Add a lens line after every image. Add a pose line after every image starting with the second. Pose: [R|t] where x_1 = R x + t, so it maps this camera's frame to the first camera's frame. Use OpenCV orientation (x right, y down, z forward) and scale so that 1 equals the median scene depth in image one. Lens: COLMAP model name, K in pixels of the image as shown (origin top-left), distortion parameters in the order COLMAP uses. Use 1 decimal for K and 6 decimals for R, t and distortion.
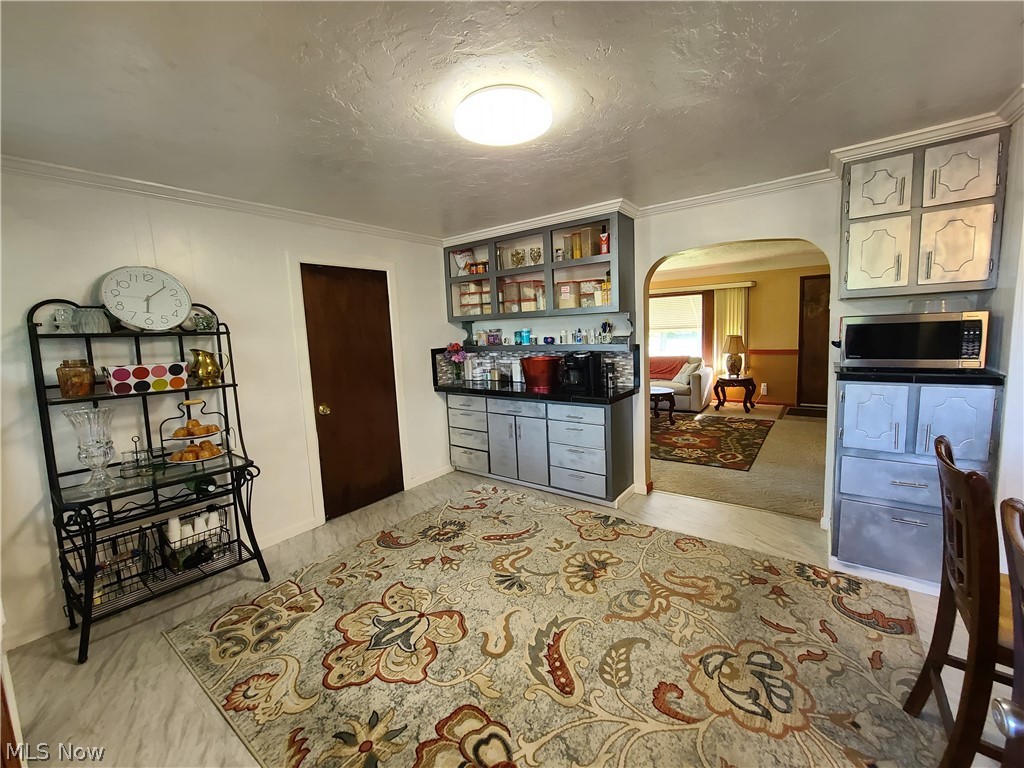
lens RADIAL K [[416.9, 0, 514.7], [0, 416.9, 378.4], [0, 0, 1]] dist [-0.000948, -0.000020]
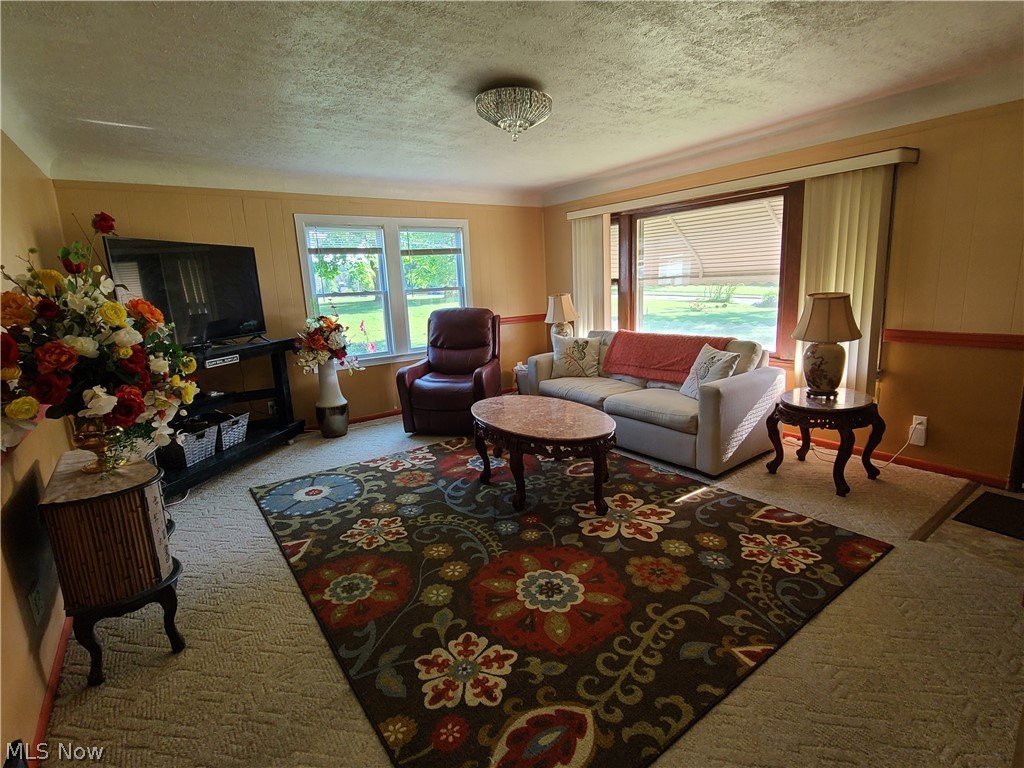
lens RADIAL K [[488.3, 0, 510.1], [0, 488.3, 379.9], [0, 0, 1]] dist [-0.002423, -0.000184]
pose [[0.951136, 0.063625, -0.302147, 0.384805], [-0.034267, 0.994246, 0.101495, -0.059762], [0.306865, -0.086182, 0.947843, 0.467750]]
